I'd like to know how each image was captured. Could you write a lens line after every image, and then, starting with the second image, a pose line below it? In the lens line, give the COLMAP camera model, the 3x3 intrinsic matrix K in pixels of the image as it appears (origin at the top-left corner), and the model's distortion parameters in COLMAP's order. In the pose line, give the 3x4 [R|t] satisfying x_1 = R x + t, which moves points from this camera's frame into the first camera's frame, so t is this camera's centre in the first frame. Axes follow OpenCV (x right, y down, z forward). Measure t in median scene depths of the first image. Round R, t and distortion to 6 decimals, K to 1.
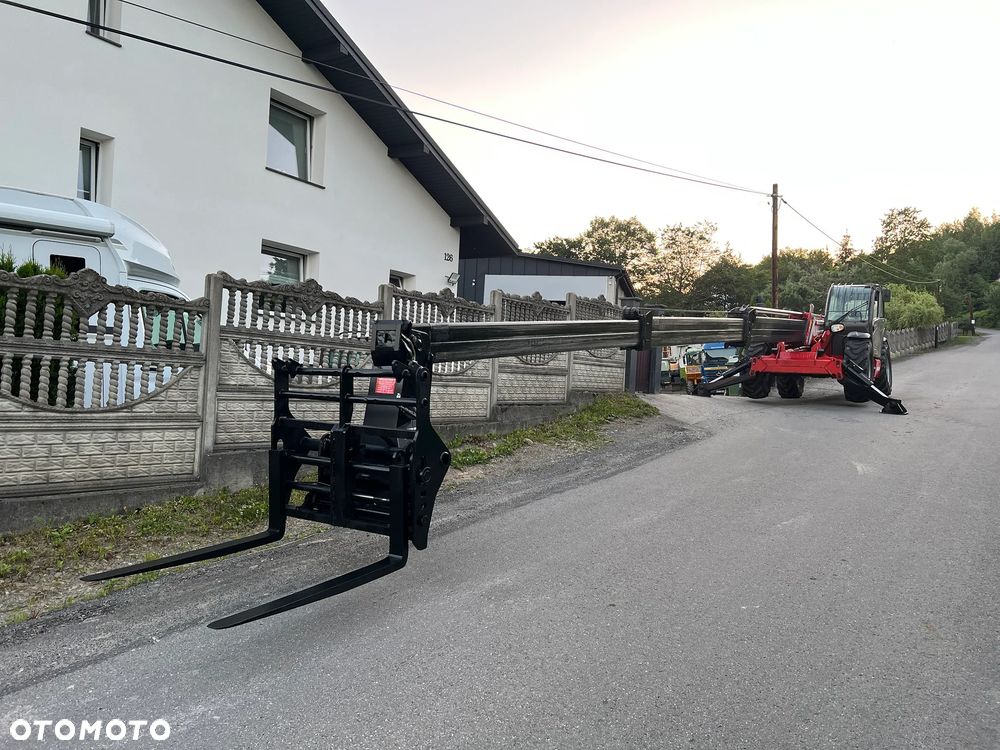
lens RADIAL K [[748.5, 0, 490.8], [0, 748.5, 369.2], [0, 0, 1]] dist [0.054827, -0.058262]
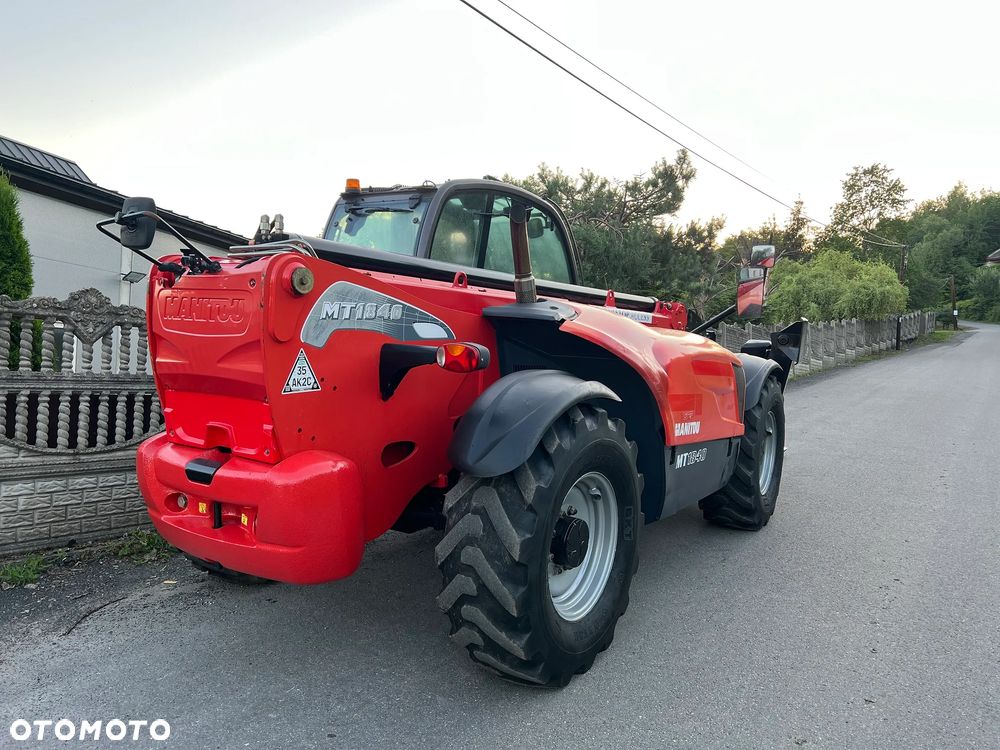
lens RADIAL K [[748.5, 0, 494.6], [0, 748.5, 380.1], [0, 0, 1]] dist [0.054827, -0.058262]
pose [[0.999716, 0.009472, 0.021865, 0.139250], [-0.010068, 0.999576, 0.027307, -0.011670], [-0.021597, -0.027519, 0.999388, 0.219026]]
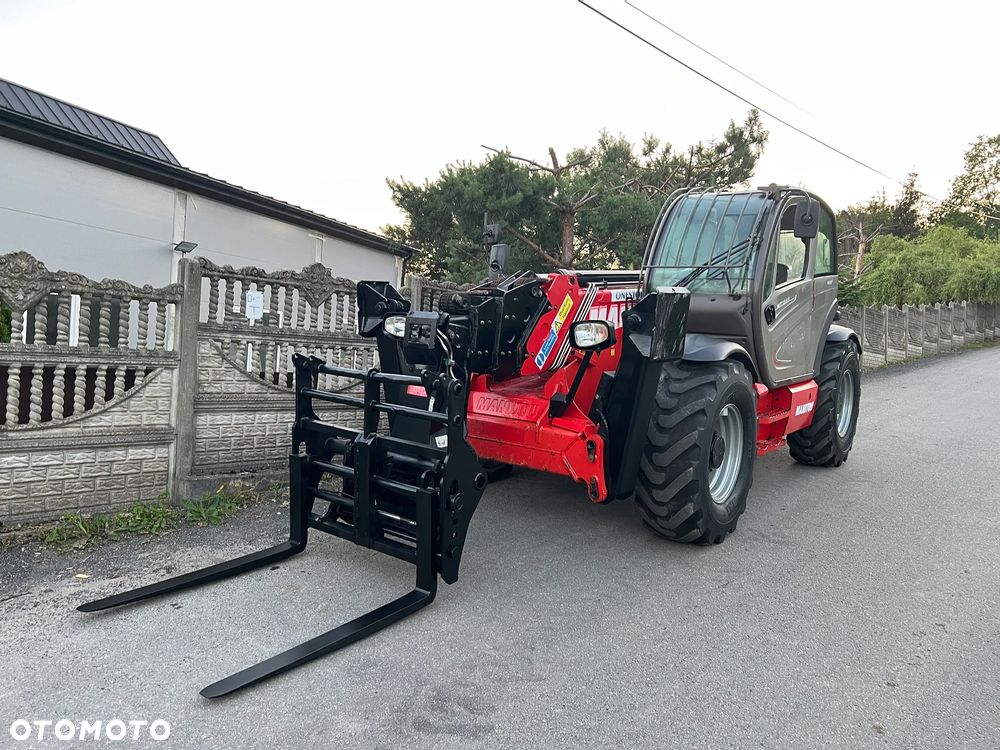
lens RADIAL K [[748.5, 0, 492.1], [0, 748.5, 378.3], [0, 0, 1]] dist [0.054827, -0.058262]
pose [[0.994369, 0.038993, -0.098537, 0.155355], [-0.033300, 0.997715, 0.058783, -0.012543], [0.100604, -0.055171, 0.993396, 0.234400]]
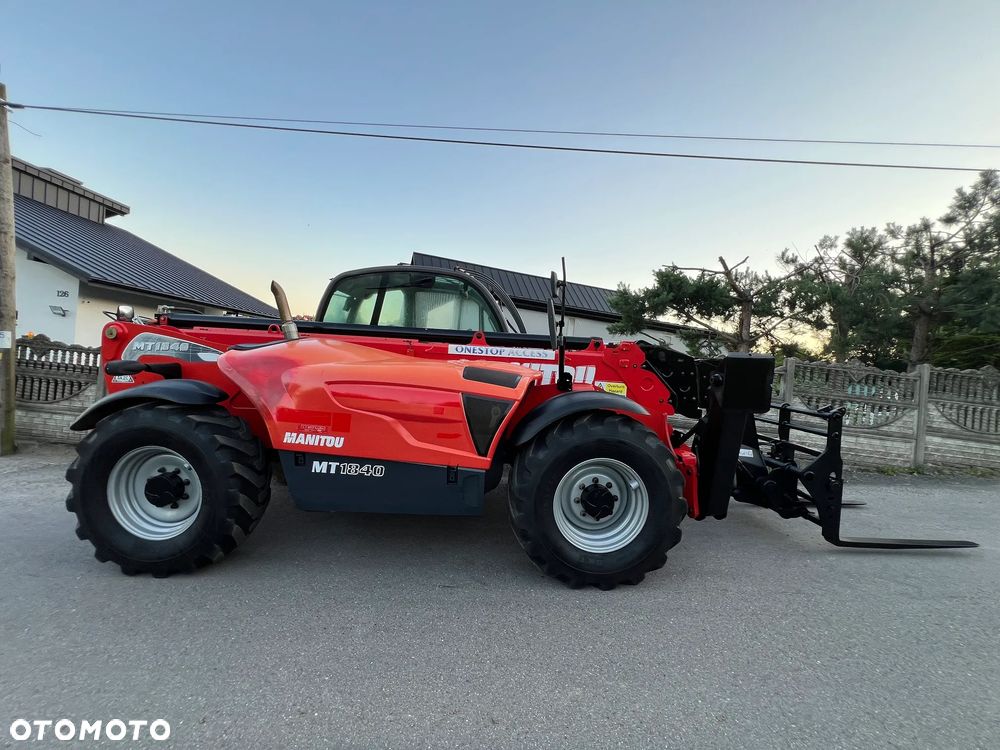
lens RADIAL K [[399.1, 0, 498.0], [0, 399.1, 371.5], [0, 0, 1]] dist [0.005093, -0.001329]
pose [[0.569456, 0.026849, -0.821584, 0.229436], [-0.065031, 0.997805, -0.012467, -0.014519], [0.819446, 0.060528, 0.569952, 0.299841]]
